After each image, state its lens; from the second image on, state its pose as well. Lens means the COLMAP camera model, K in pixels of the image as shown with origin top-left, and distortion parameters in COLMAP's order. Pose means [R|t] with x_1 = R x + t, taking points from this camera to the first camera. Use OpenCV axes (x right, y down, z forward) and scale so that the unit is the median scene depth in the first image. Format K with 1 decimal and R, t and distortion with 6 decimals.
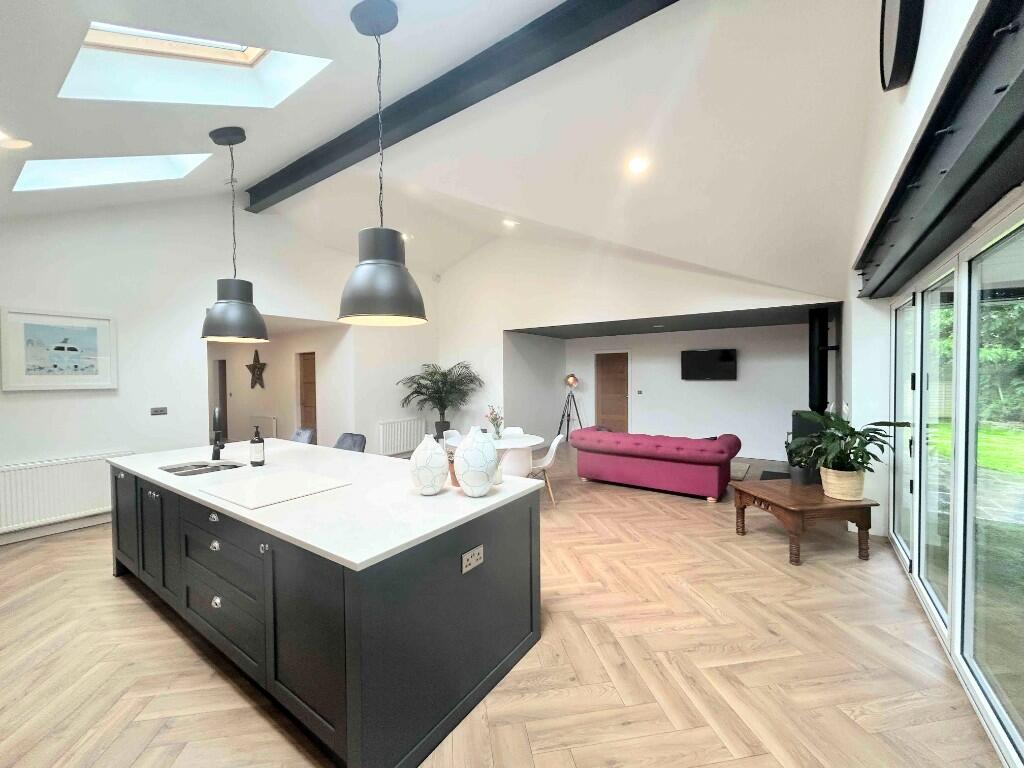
lens RADIAL K [[410.4, 0, 509.7], [0, 410.4, 385.3], [0, 0, 1]] dist [-0.001383, 0.001060]
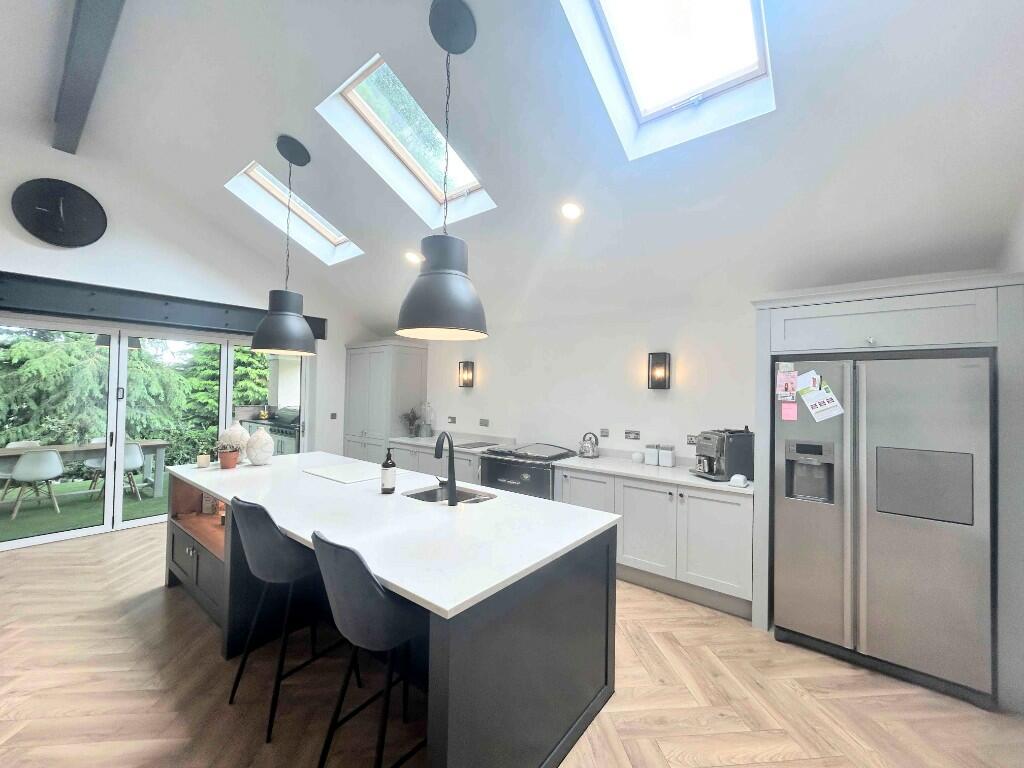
lens RADIAL K [[410.4, 0, 509.7], [0, 410.4, 383.2], [0, 0, 1]] dist [-0.001383, 0.001060]
pose [[-0.997748, -0.005676, 0.066840, -0.566876], [-0.005407, 0.999977, 0.004205, -0.026958], [-0.066863, 0.003834, -0.997755, 1.130792]]
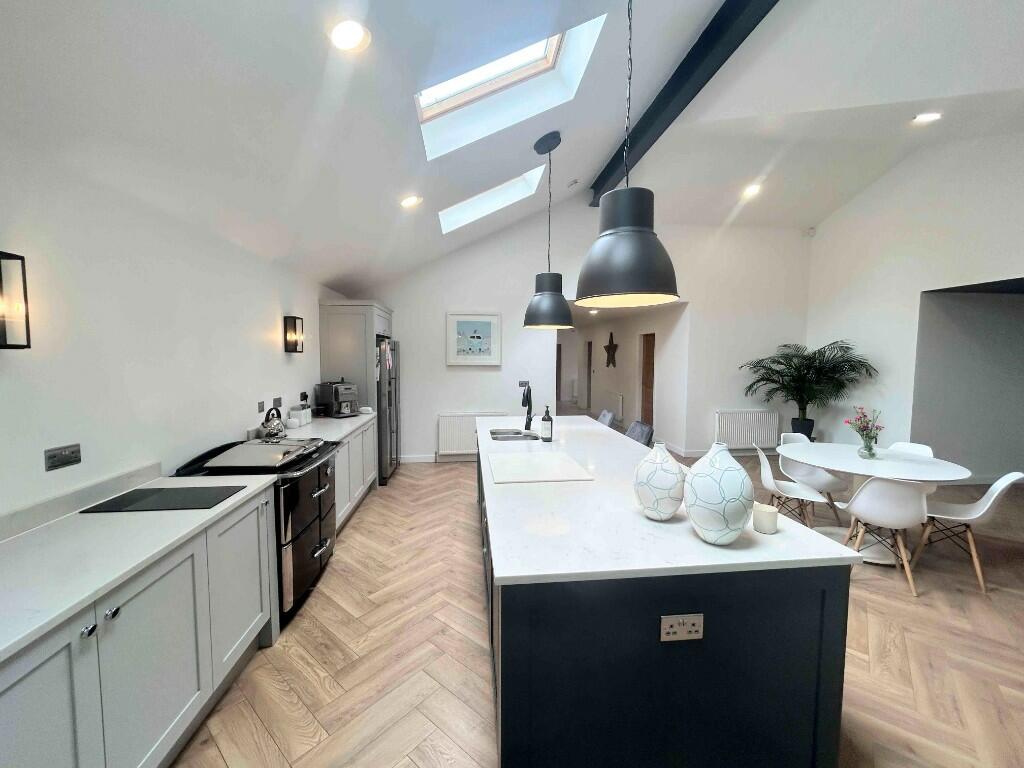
lens RADIAL K [[410.4, 0, 512.0], [0, 410.4, 383.5], [0, 0, 1]] dist [-0.001383, 0.001060]
pose [[0.656153, 0.064753, -0.751845, 0.088742], [-0.029235, 0.997745, 0.060417, -0.014295], [0.754062, -0.017662, 0.656566, 0.123474]]
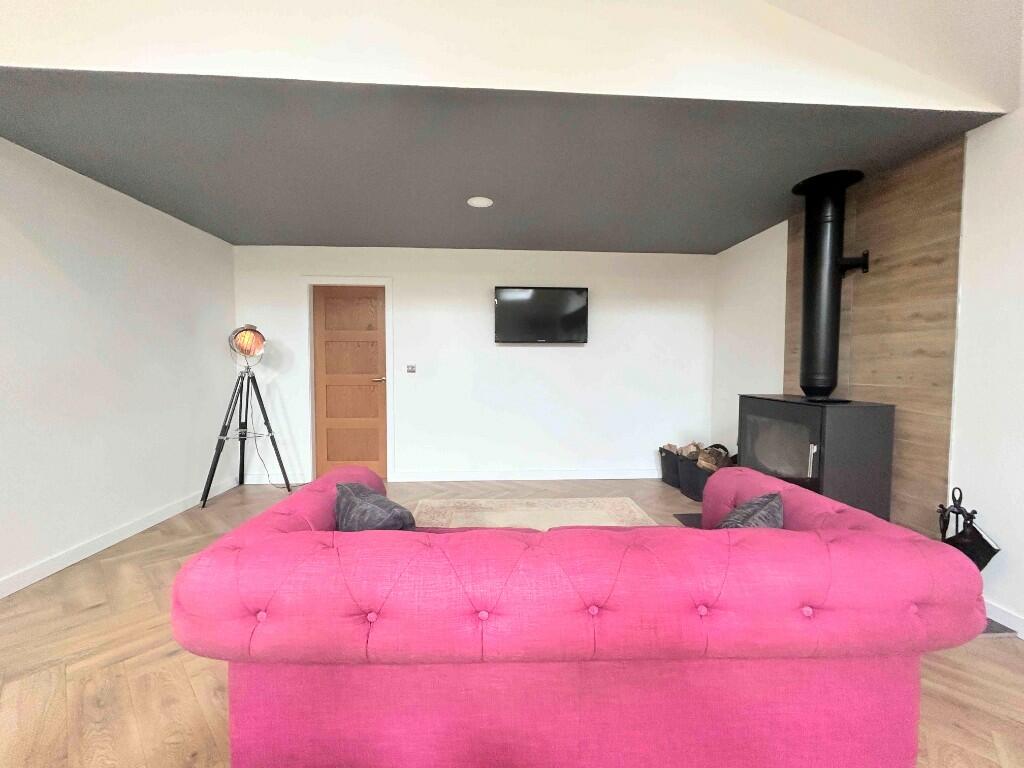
lens RADIAL K [[410.4, 0, 512.3], [0, 410.4, 386.1], [0, 0, 1]] dist [-0.001383, 0.001060]
pose [[0.782136, -0.020028, 0.622785, 0.189216], [0.004689, 0.999644, 0.026259, 0.044929], [-0.623090, -0.017618, 0.781952, 0.965360]]
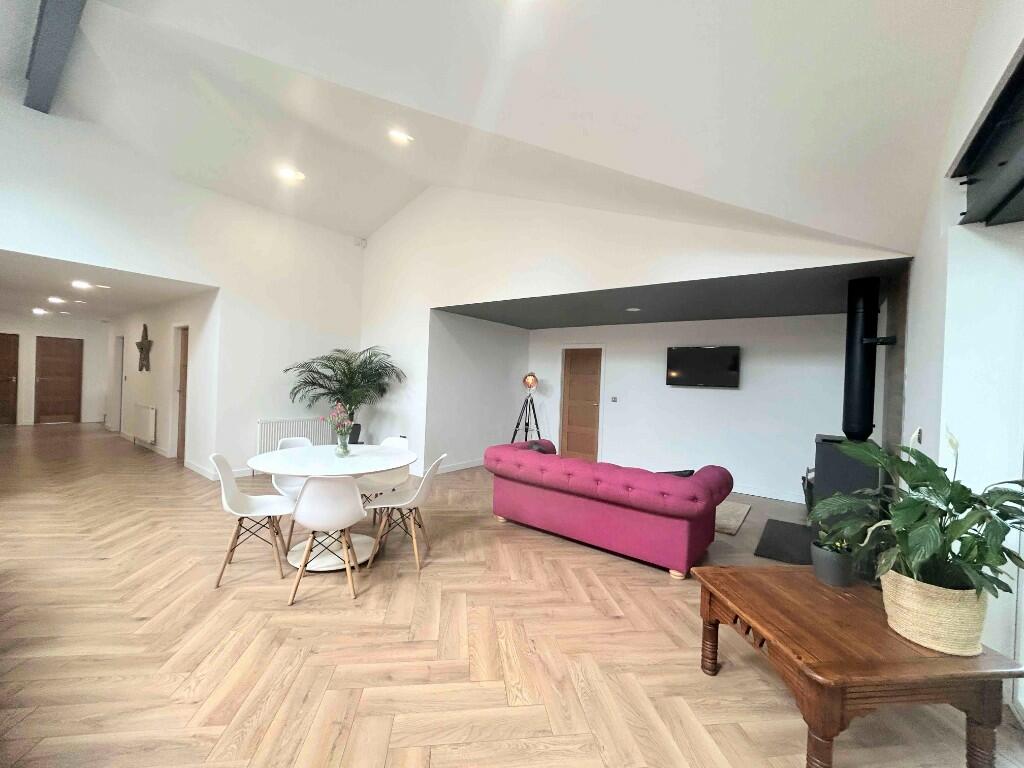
lens RADIAL K [[410.4, 0, 509.2], [0, 410.4, 385.0], [0, 0, 1]] dist [-0.001383, 0.001060]
pose [[0.998290, 0.048548, -0.032565, 0.252650], [-0.048997, 0.998713, -0.013132, 0.017479], [0.031886, 0.014705, 0.999383, 0.382533]]
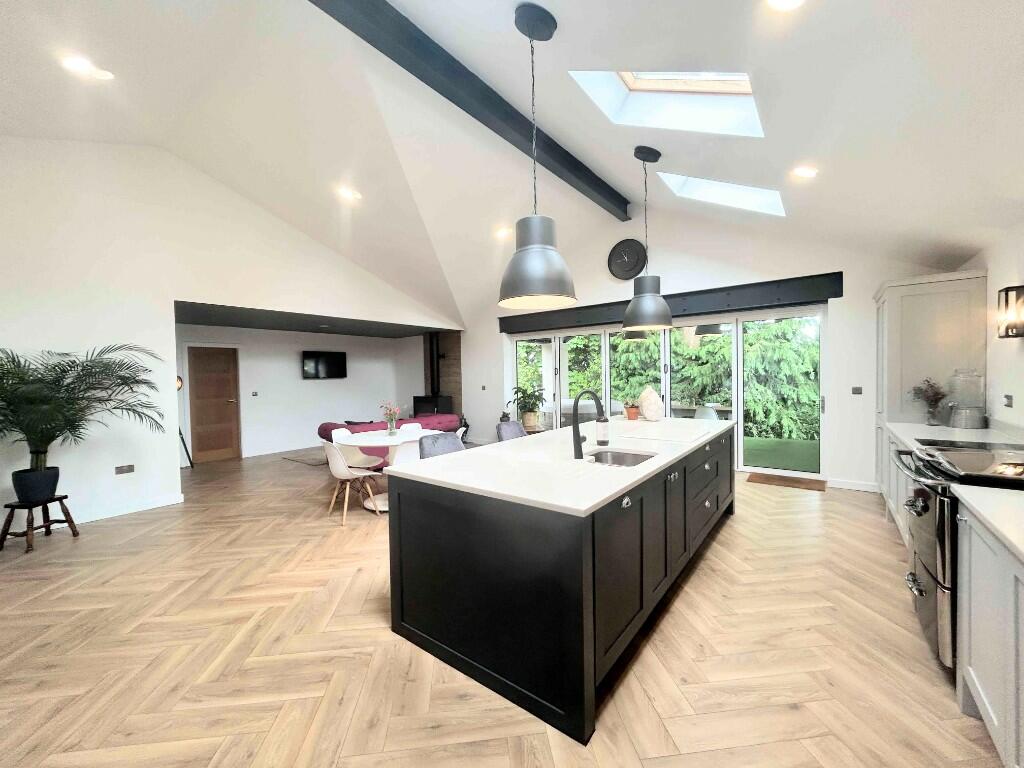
lens RADIAL K [[410.4, 0, 510.0], [0, 410.4, 384.5], [0, 0, 1]] dist [-0.001383, 0.001060]
pose [[0.049991, -0.015768, 0.998625, -0.979406], [0.043008, 0.998982, 0.013621, 0.016279], [-0.997823, 0.042268, 0.050618, 0.707980]]
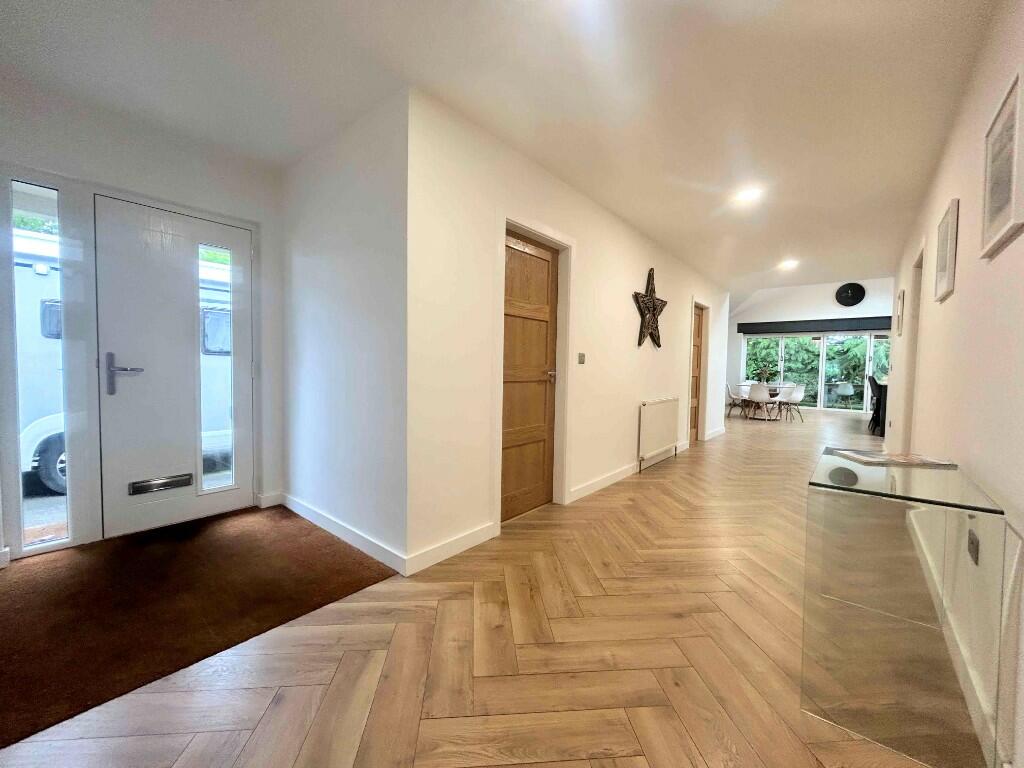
lens RADIAL K [[410.4, 0, 511.7], [0, 410.4, 393.1], [0, 0, 1]] dist [-0.001383, 0.001060]
pose [[0.081292, -0.051431, 0.995362, -2.066291], [0.007131, 0.998672, 0.051019, 0.067358], [-0.996665, 0.002951, 0.081551, 2.069683]]
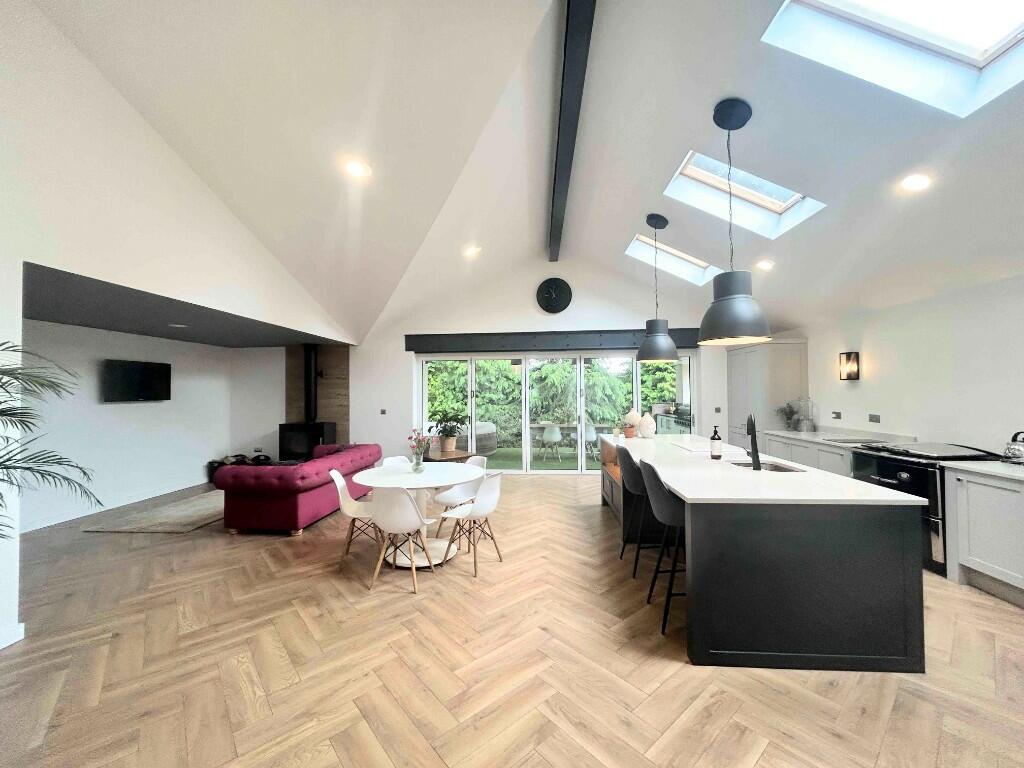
lens RADIAL K [[410.4, 0, 511.6], [0, 410.4, 383.0], [0, 0, 1]] dist [-0.001383, 0.001060]
pose [[-0.517990, 0.031632, 0.854802, -0.814542], [0.035435, 0.999252, -0.015505, -0.017286], [-0.854653, 0.022258, -0.518723, 1.294441]]
